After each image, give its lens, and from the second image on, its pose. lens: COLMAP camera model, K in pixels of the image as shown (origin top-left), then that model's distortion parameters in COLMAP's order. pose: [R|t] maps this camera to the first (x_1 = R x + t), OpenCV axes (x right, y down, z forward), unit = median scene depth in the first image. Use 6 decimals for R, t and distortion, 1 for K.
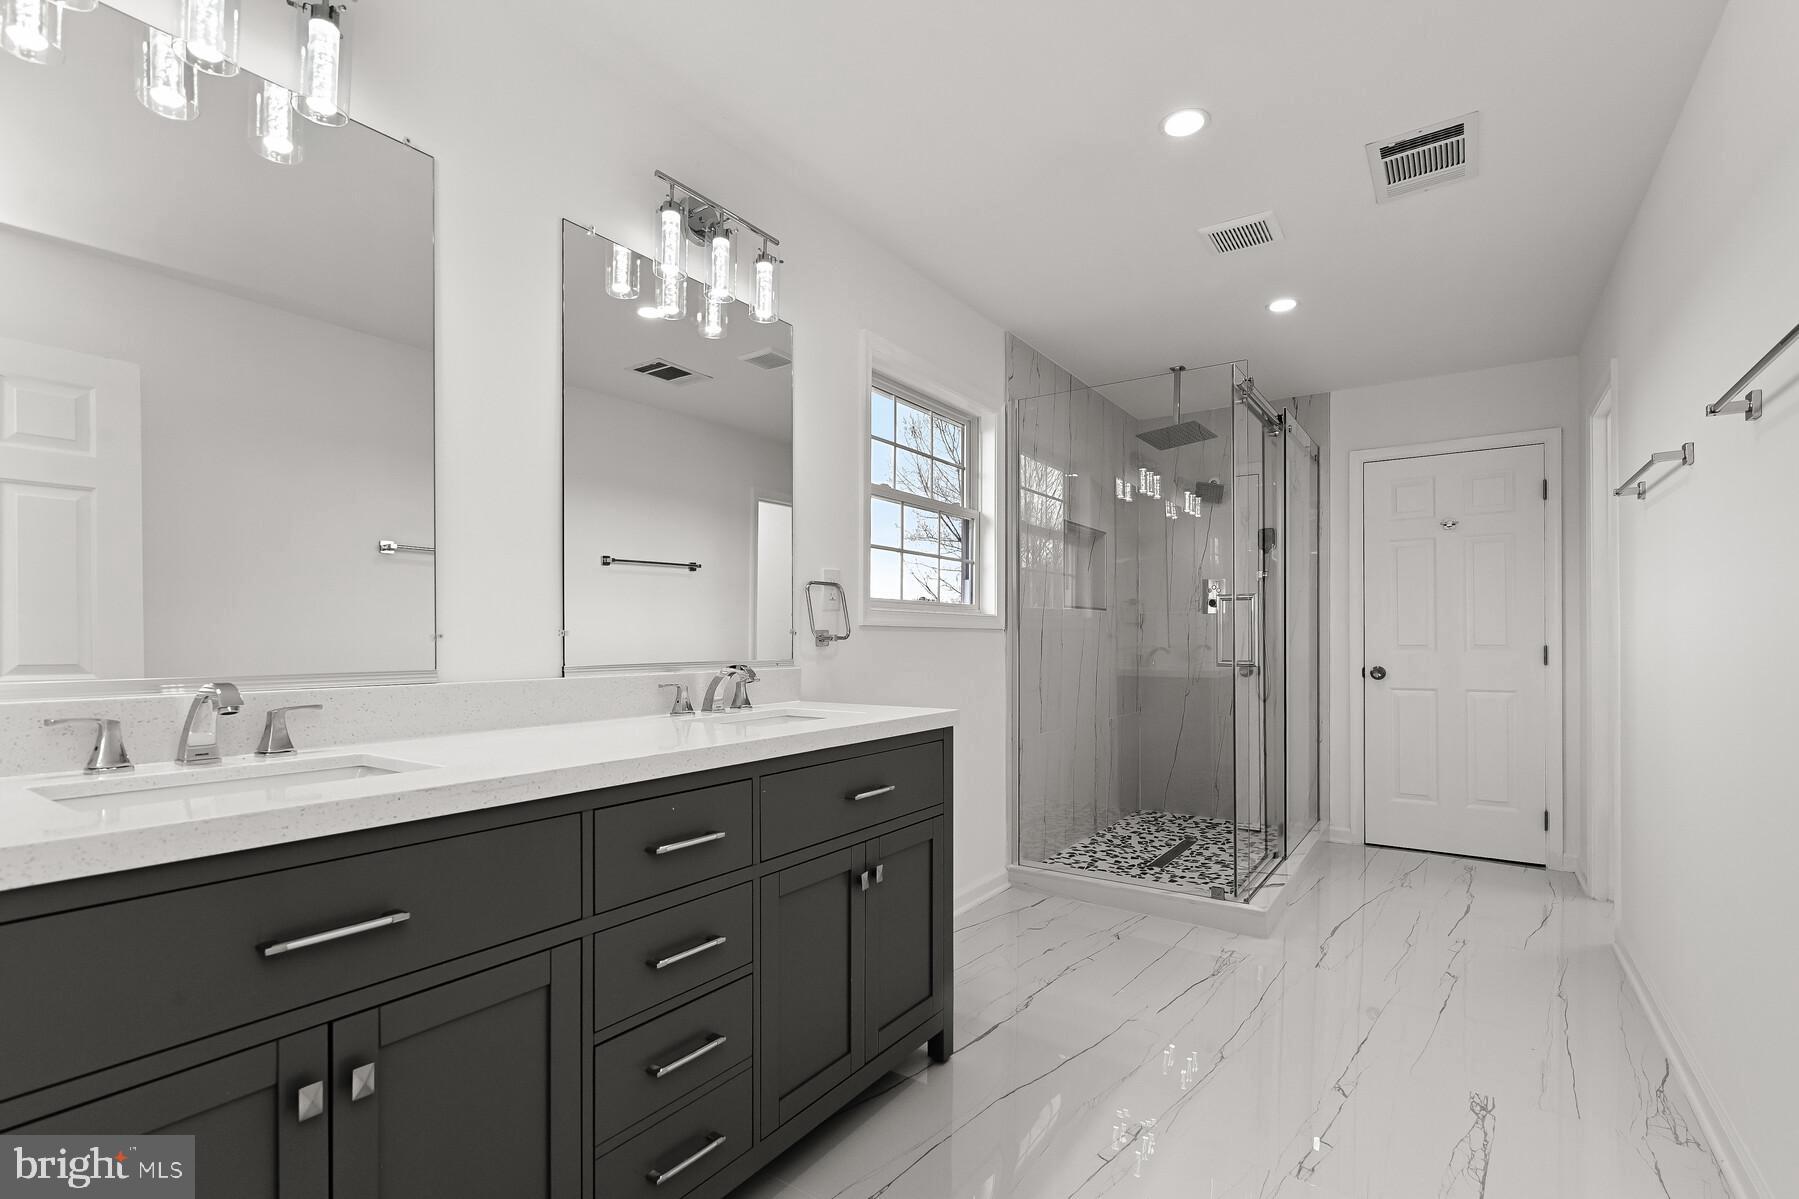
lens RADIAL K [[834.2, 0, 908.8], [0, 834.2, 631.4], [0, 0, 1]] dist [-0.012466, 0.002122]
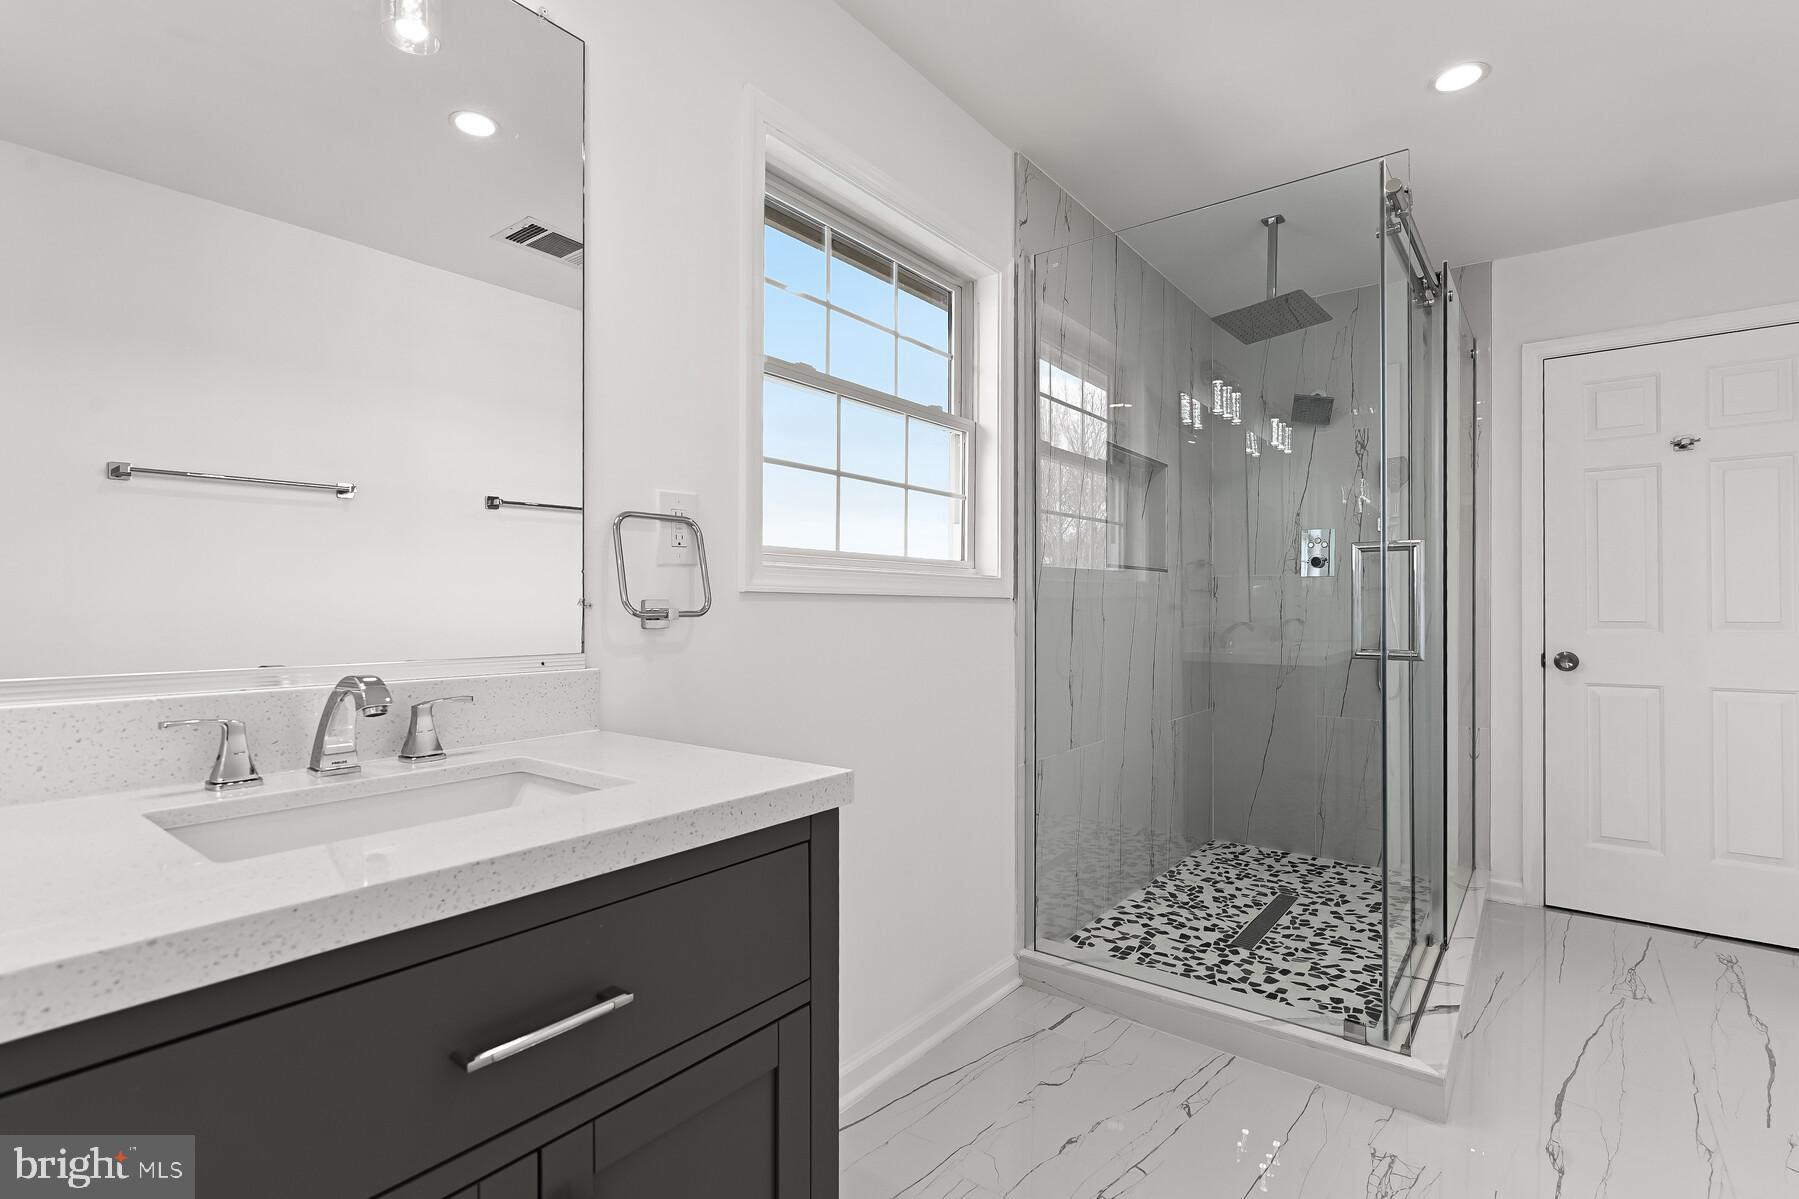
lens RADIAL K [[834.2, 0, 901.6], [0, 834.2, 591.9], [0, 0, 1]] dist [-0.012466, 0.002122]
pose [[0.997296, 0.002242, -0.073456, 0.070544], [-0.002679, 0.999979, -0.005856, -0.003142], [0.073442, 0.006037, 0.997281, 0.308897]]
